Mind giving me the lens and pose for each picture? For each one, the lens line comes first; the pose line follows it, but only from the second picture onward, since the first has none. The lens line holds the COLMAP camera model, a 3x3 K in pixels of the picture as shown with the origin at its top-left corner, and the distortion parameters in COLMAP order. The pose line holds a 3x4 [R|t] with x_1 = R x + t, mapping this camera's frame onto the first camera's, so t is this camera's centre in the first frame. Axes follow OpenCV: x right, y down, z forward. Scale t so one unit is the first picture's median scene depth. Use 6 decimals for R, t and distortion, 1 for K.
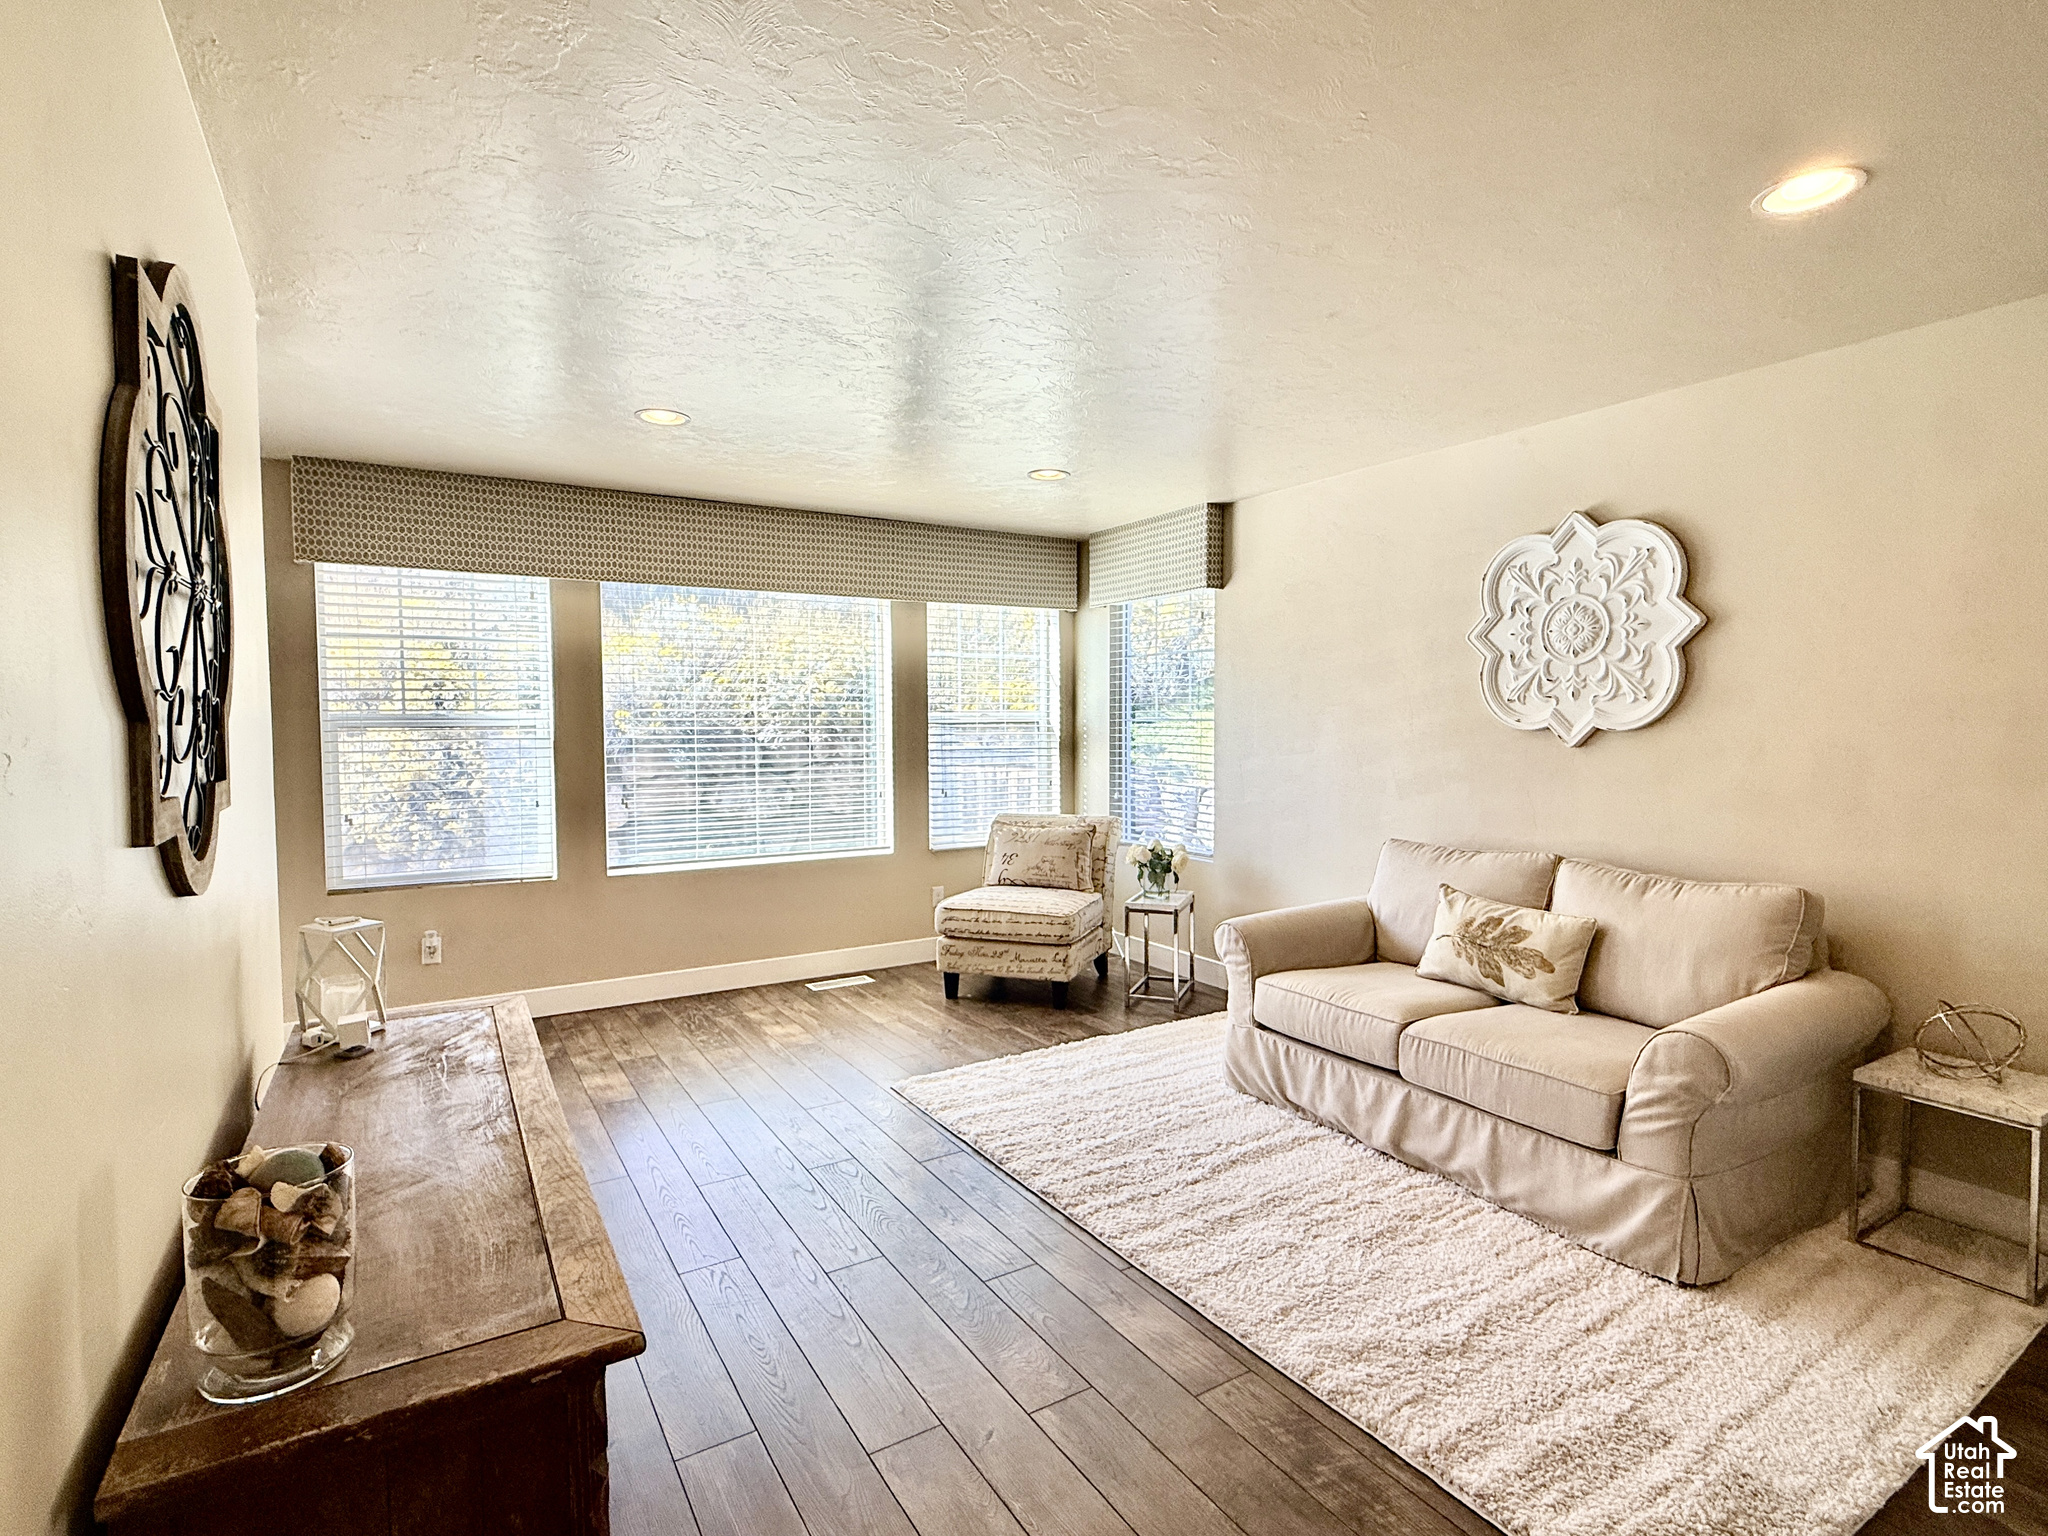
lens RADIAL K [[1008.1, 0, 1017.0], [0, 1008.1, 773.0], [0, 0, 1]] dist [-0.002067, 0.000683]
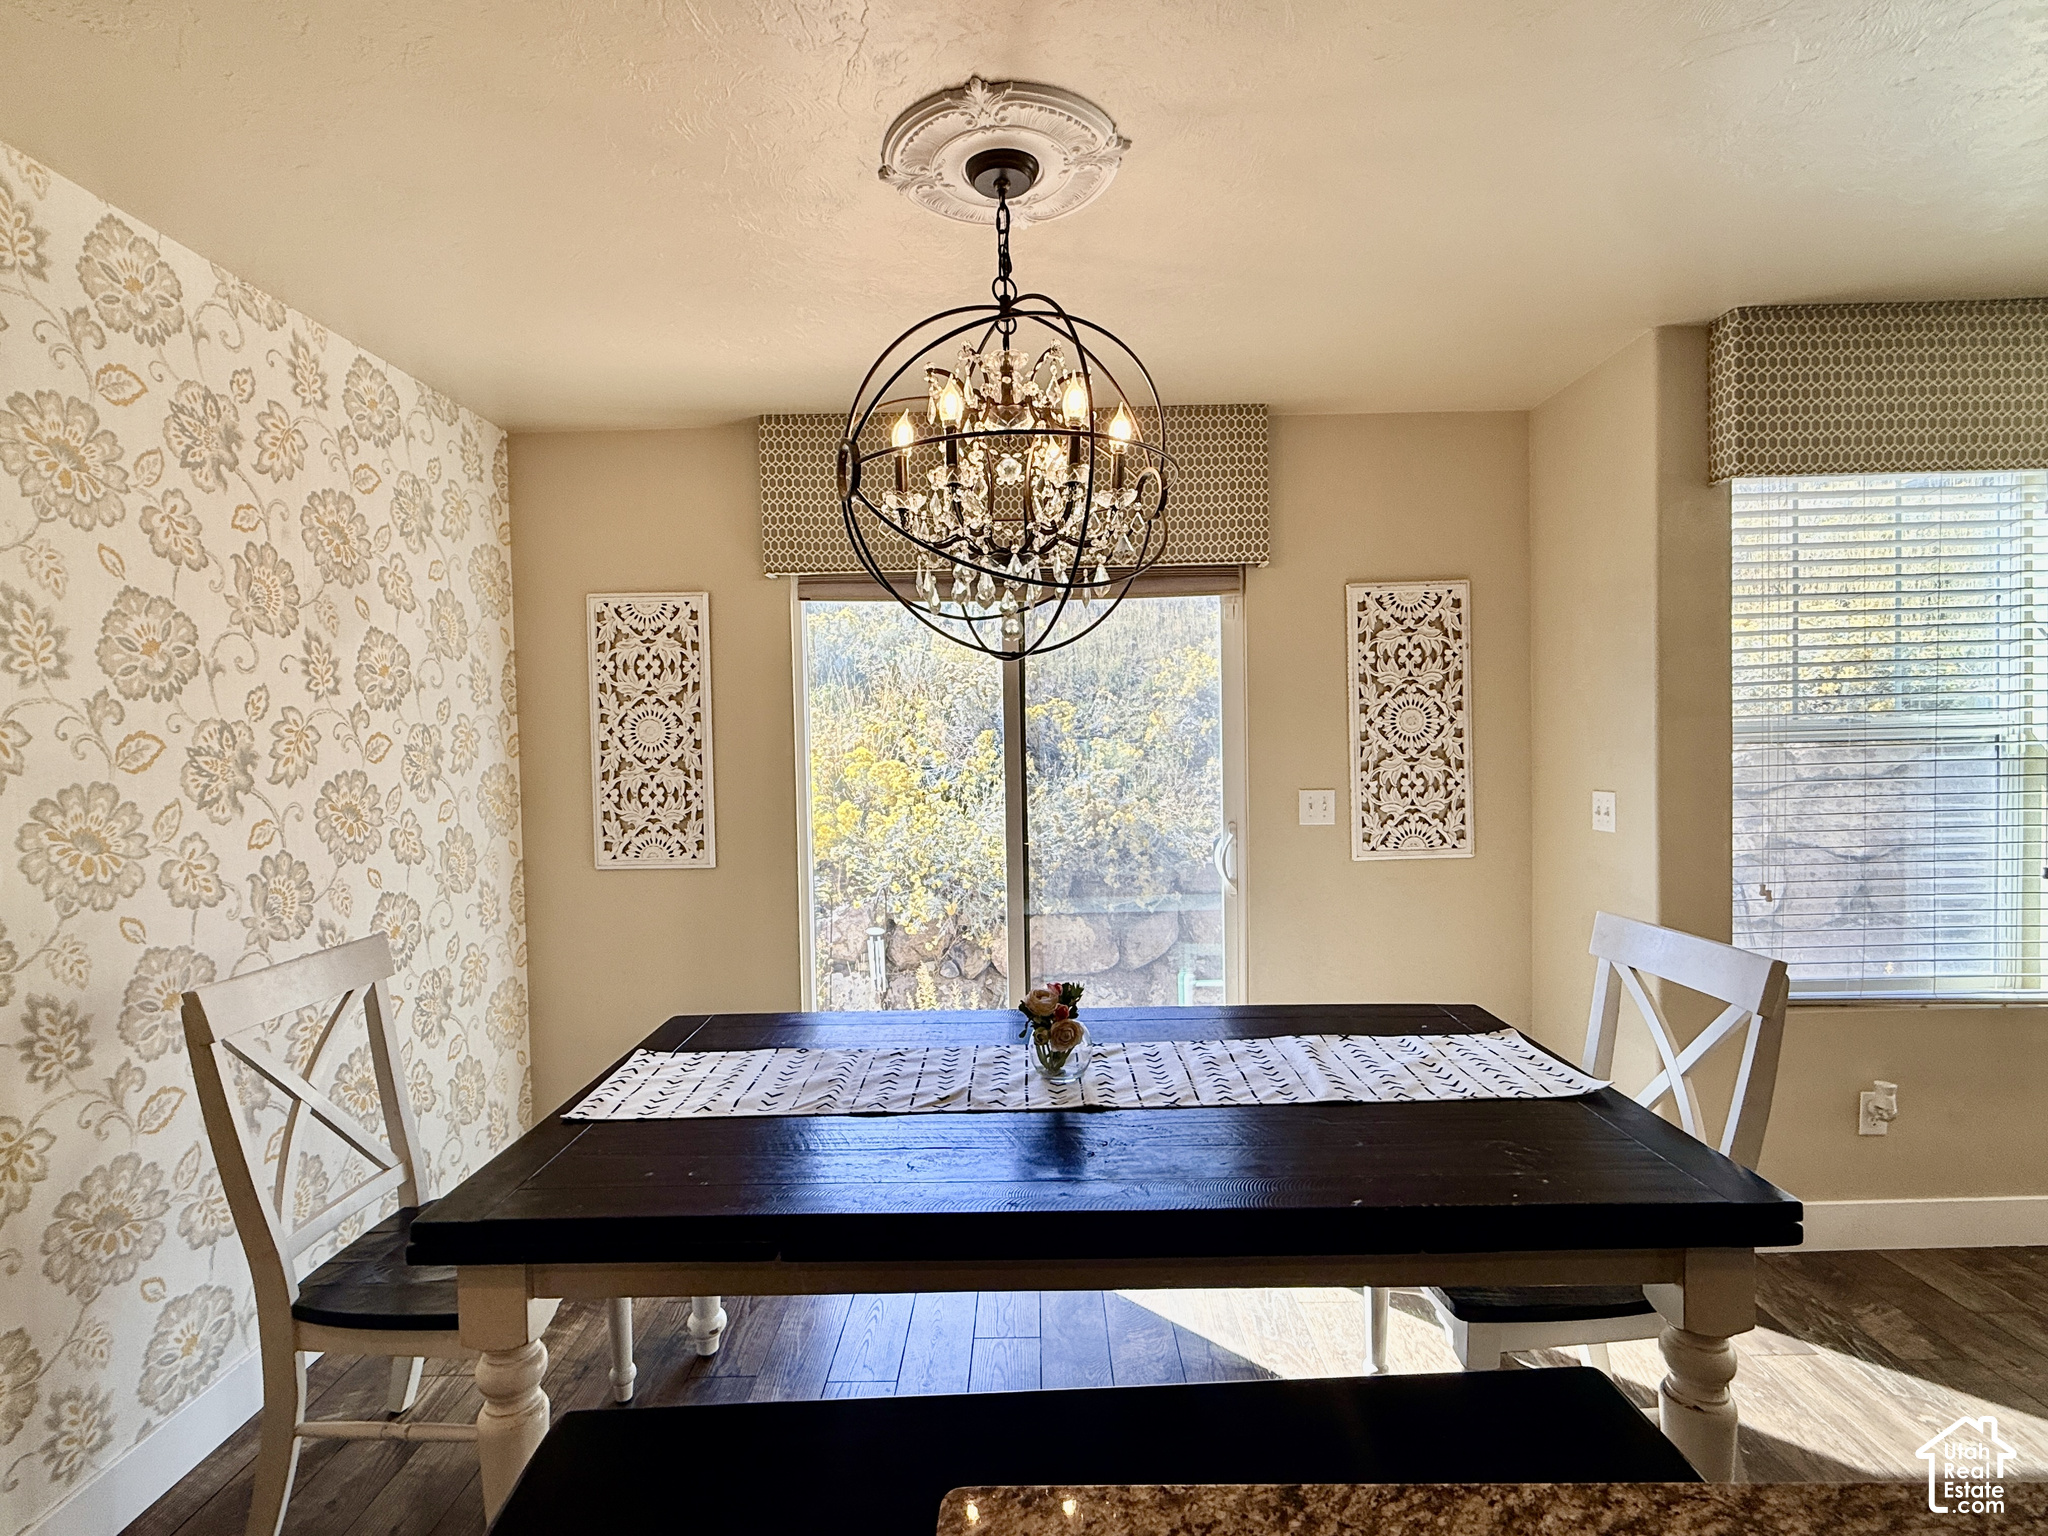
lens RADIAL K [[1008.1, 0, 1020.3], [0, 1008.1, 772.3], [0, 0, 1]] dist [-0.002067, 0.000683]
pose [[0.843363, 0.000873, -0.537343, -0.884345], [-0.006536, 0.999941, -0.008634, -0.023217], [0.537304, 0.010794, 0.843319, 0.283561]]
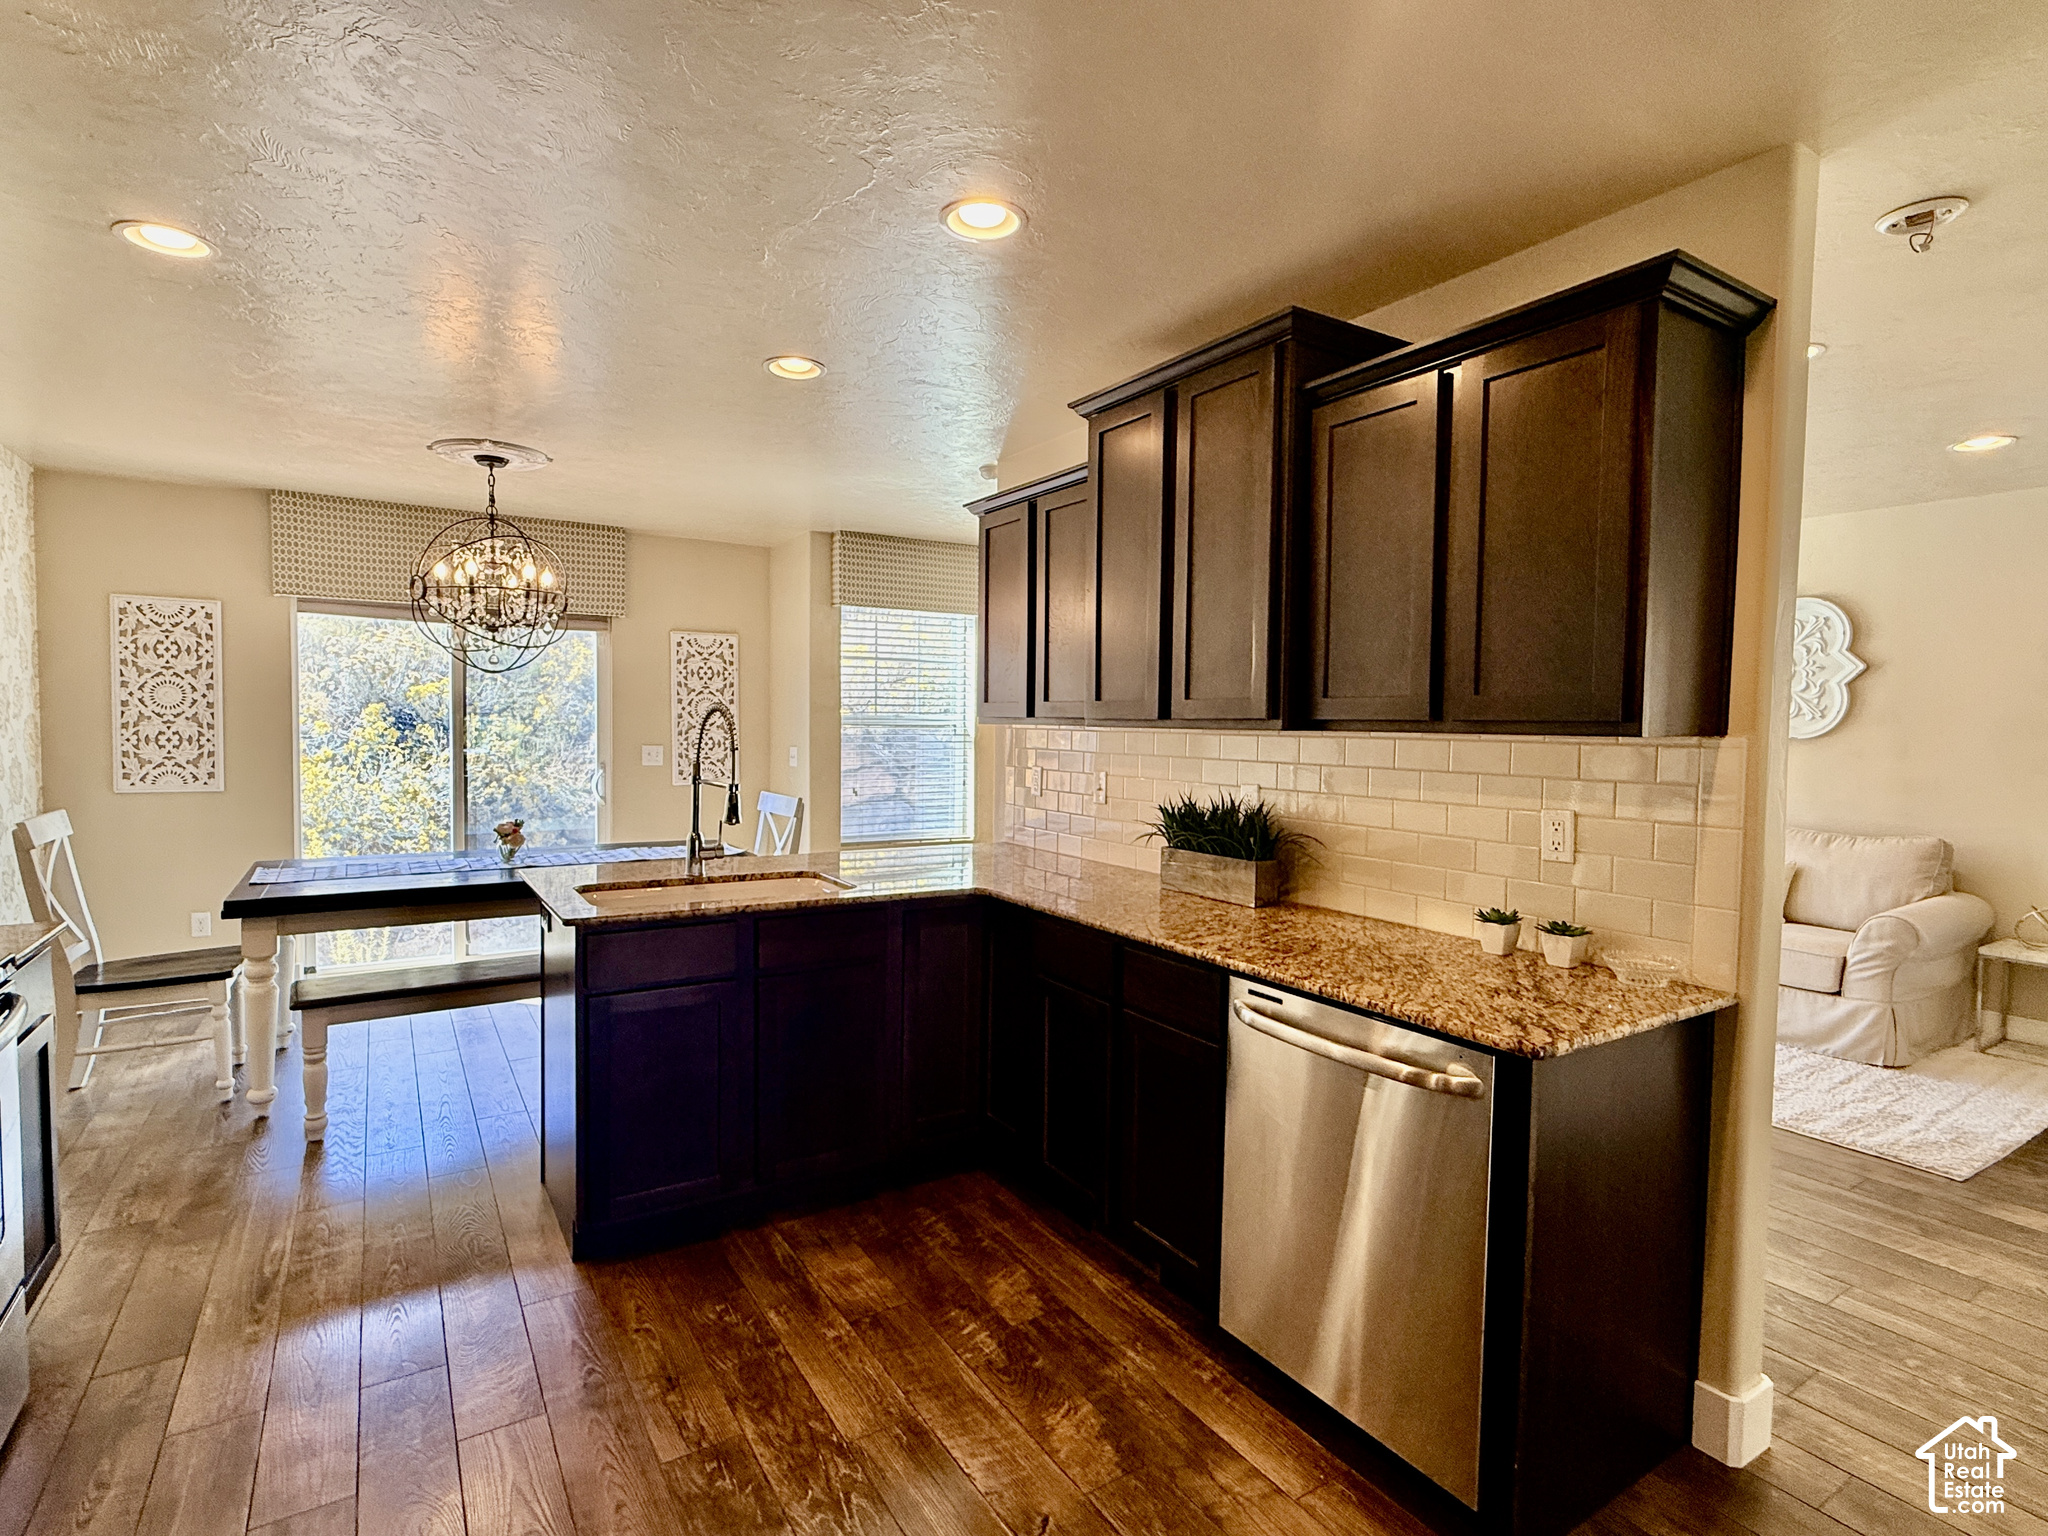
lens RADIAL K [[1008.1, 0, 1015.5], [0, 1008.1, 769.2], [0, 0, 1]] dist [-0.002067, 0.000683]
pose [[0.999844, 0.012242, 0.012711, -0.570778], [-0.012179, 0.999913, -0.005024, 0.024521], [-0.012772, 0.004868, 0.999907, -0.464776]]
